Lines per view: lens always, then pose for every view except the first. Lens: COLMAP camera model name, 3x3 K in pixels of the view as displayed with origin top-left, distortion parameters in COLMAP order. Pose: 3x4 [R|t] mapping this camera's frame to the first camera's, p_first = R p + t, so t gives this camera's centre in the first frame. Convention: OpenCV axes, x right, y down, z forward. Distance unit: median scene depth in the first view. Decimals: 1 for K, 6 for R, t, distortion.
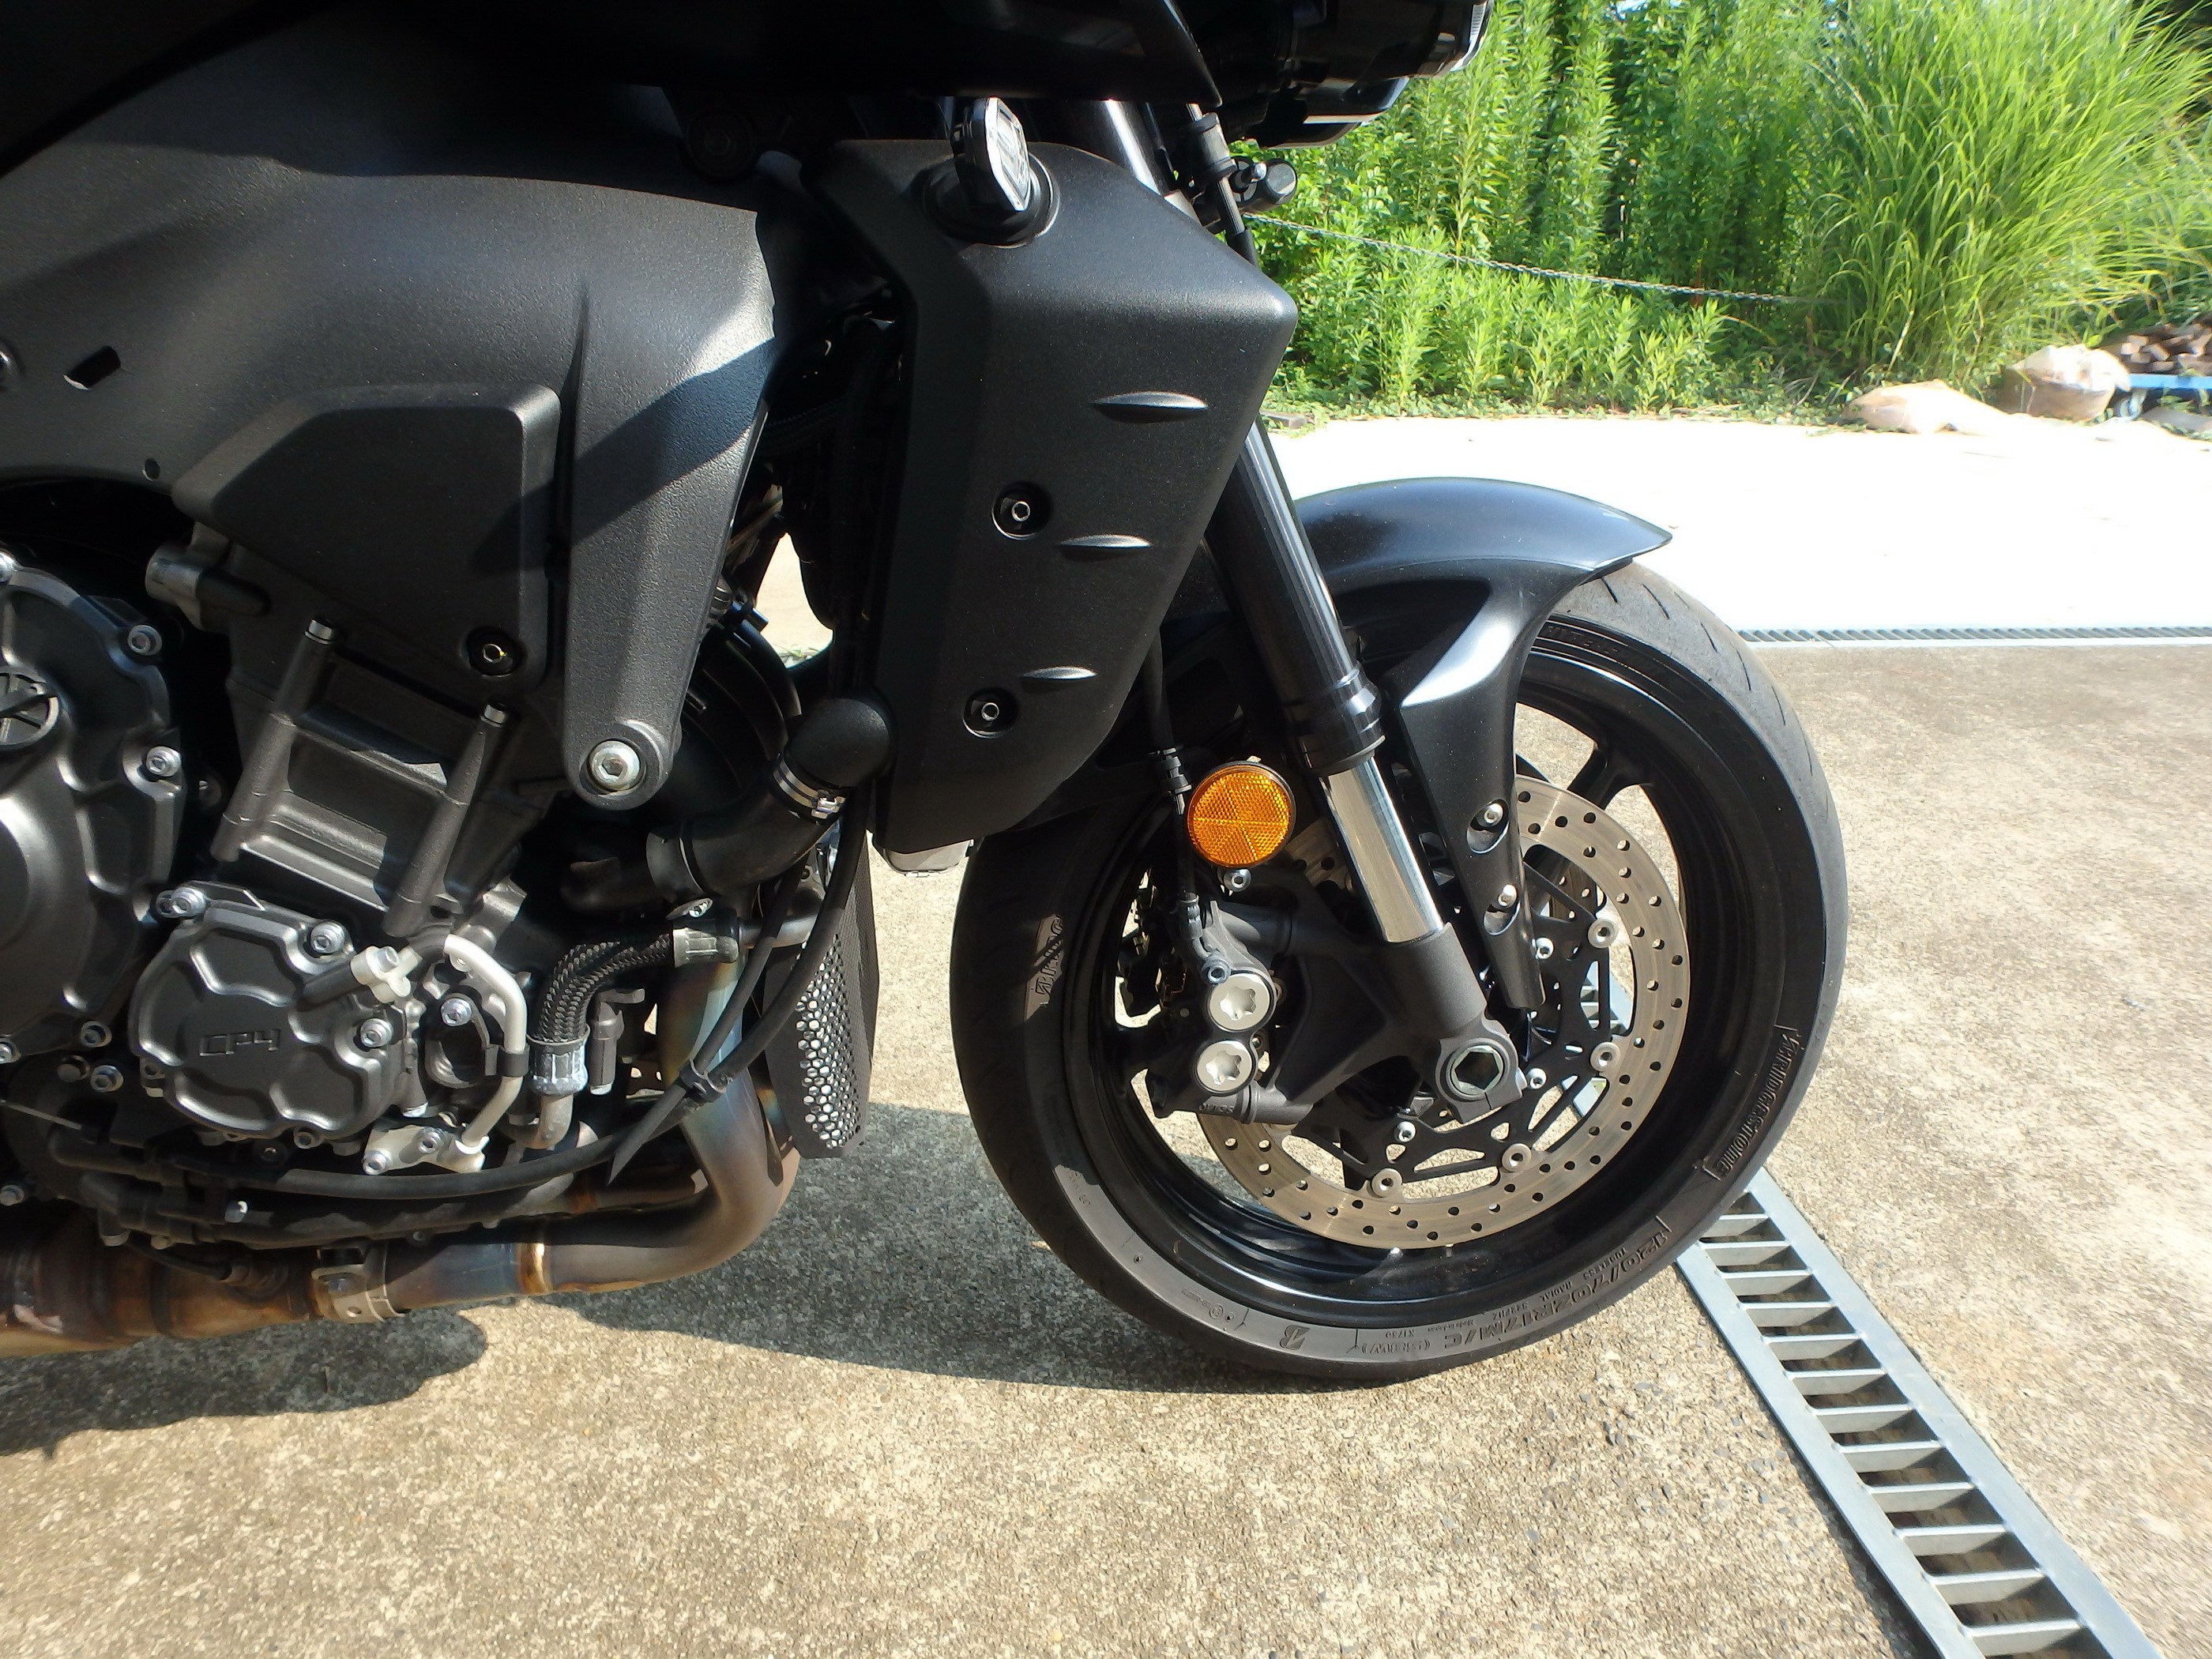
lens RADIAL K [[1388.4, 0, 1155.6], [0, 1388.4, 817.1], [0, 0, 1]] dist [-0.026287, 0.006614]
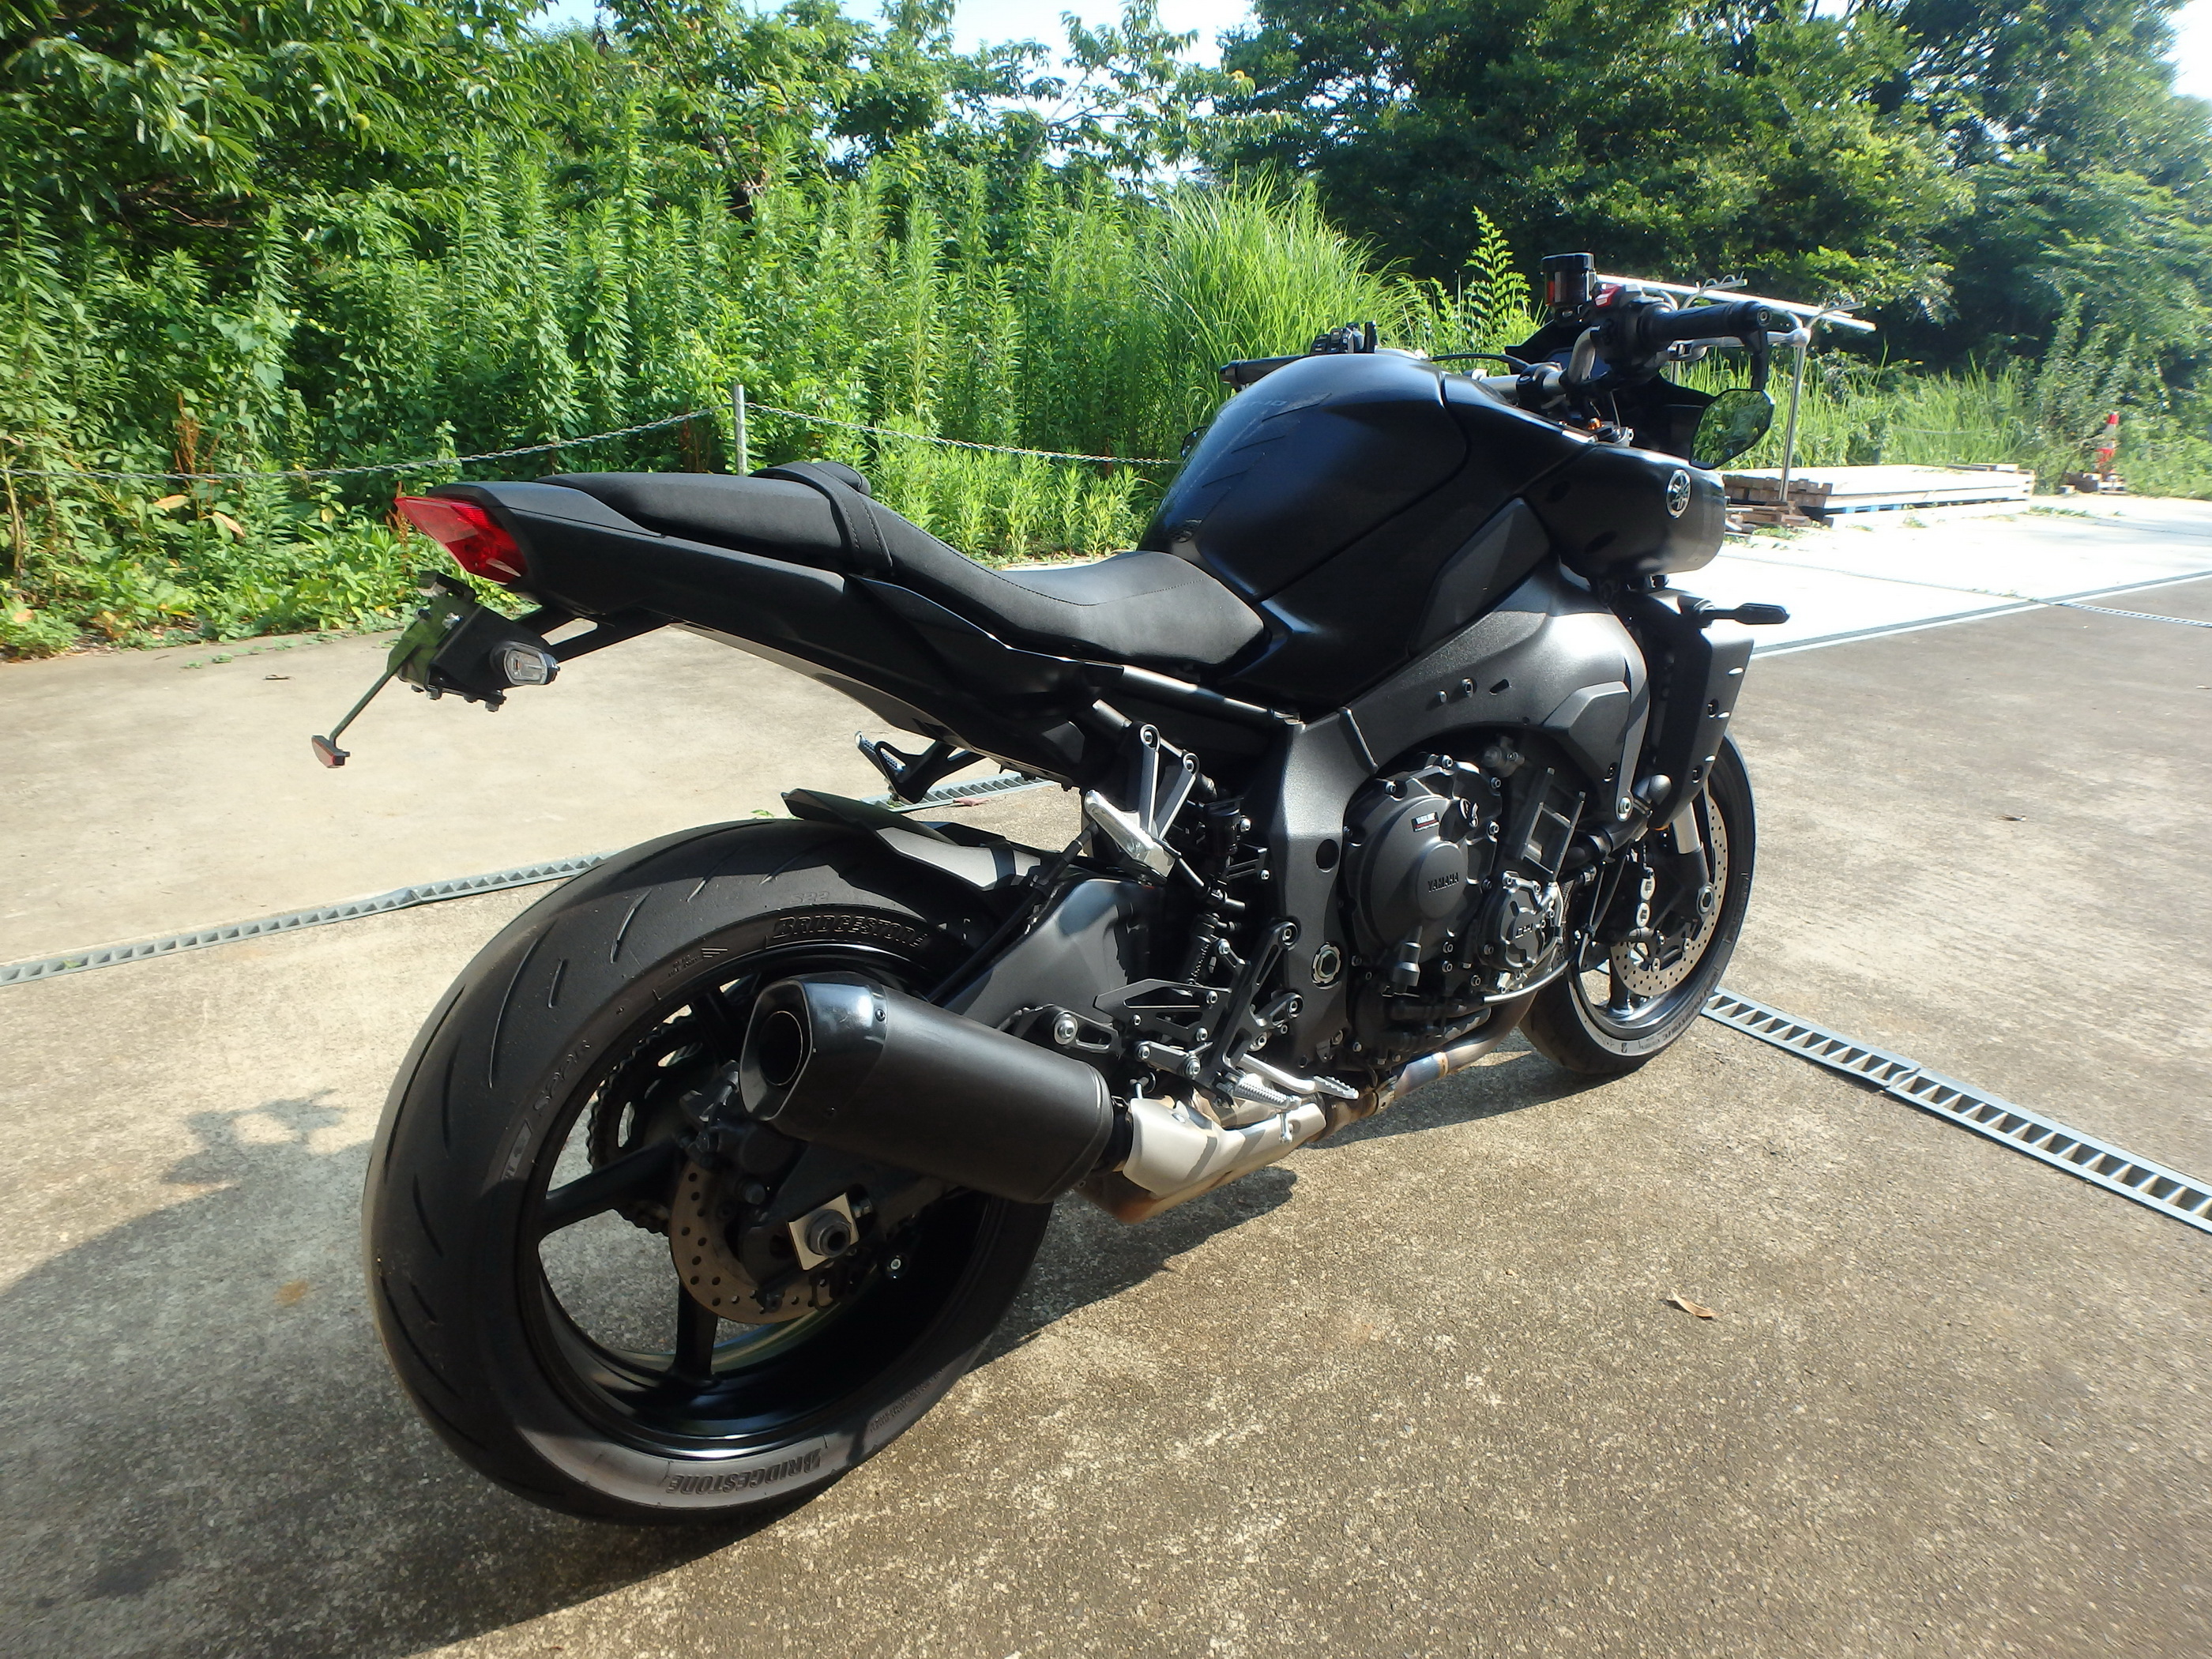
lens RADIAL K [[1295.2, 0, 1219.5], [0, 1295.2, 823.5], [0, 0, 1]] dist [-0.059222, 0.023916]
pose [[0.863671, -0.150959, 0.480920, -1.498187], [0.183569, 0.982779, -0.021176, -0.061044], [-0.469441, 0.106571, 0.876509, -0.592128]]
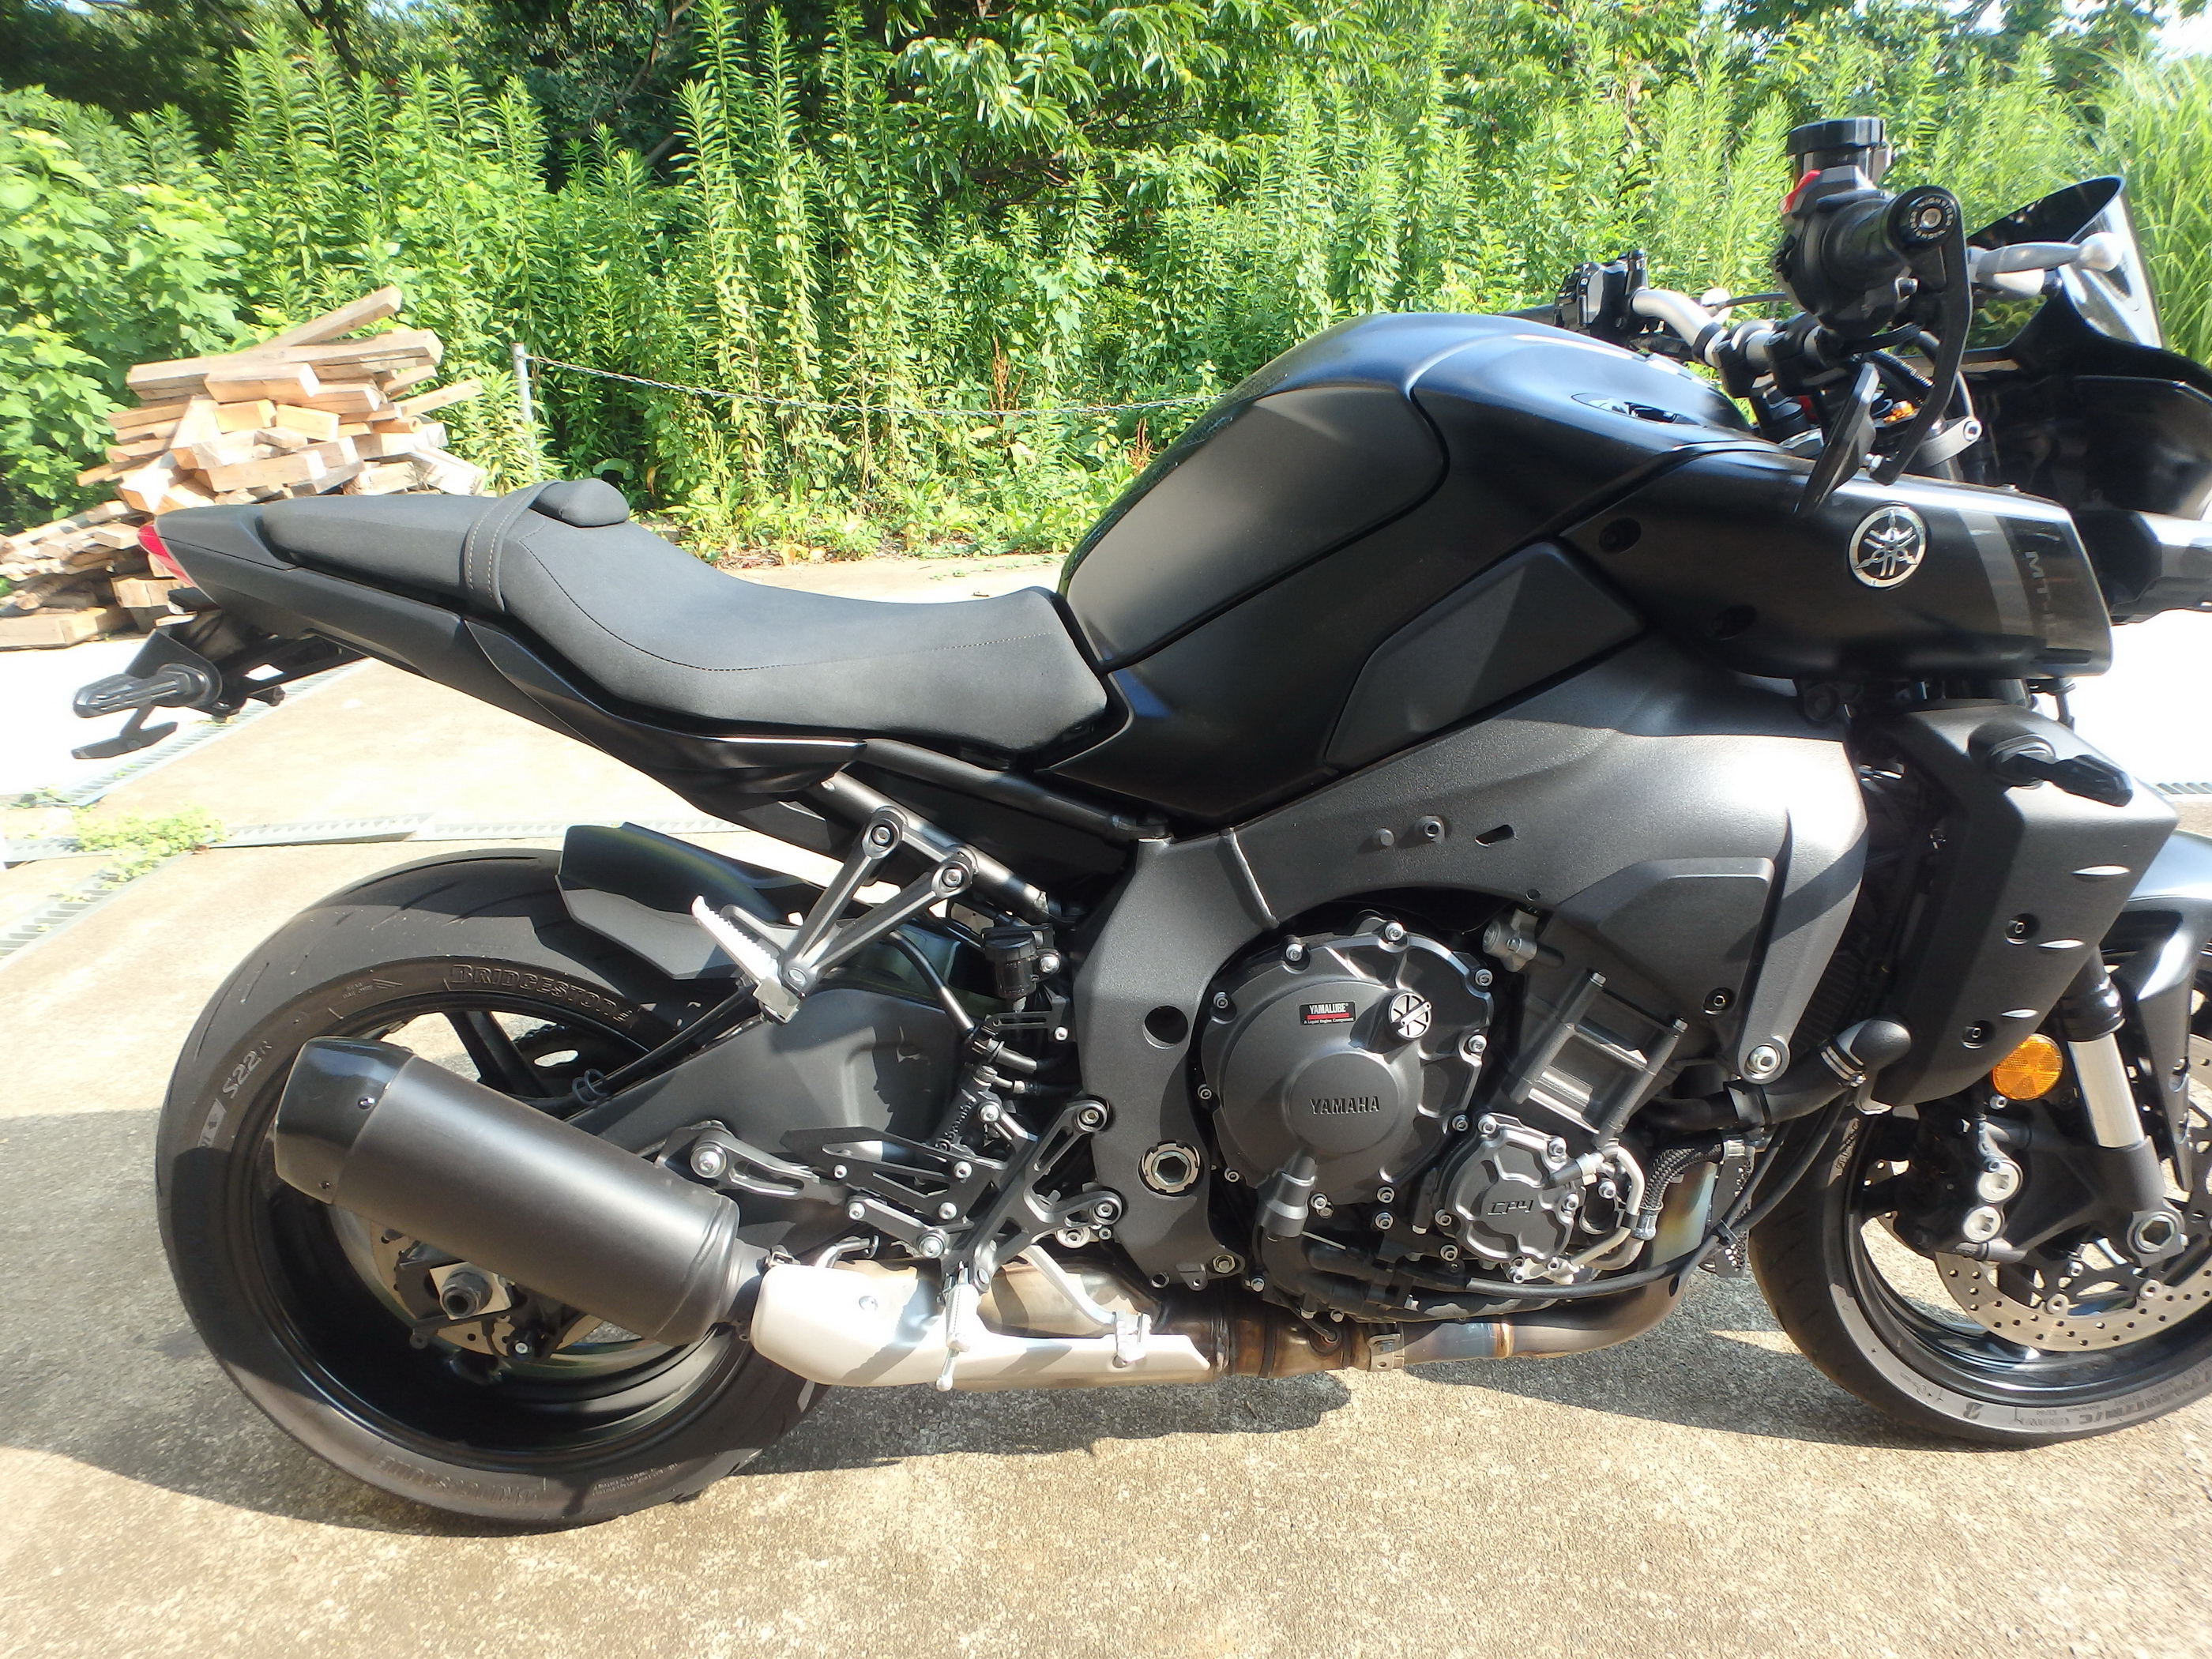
lens RADIAL K [[1372.2, 0, 1222.2], [0, 1372.2, 830.7], [0, 0, 1]] dist [-0.034680, 0.021040]
pose [[0.995661, 0.016767, -0.091537, -0.565383], [-0.020334, 0.999064, -0.038167, -0.151635], [0.090811, 0.039862, 0.995070, -0.484910]]
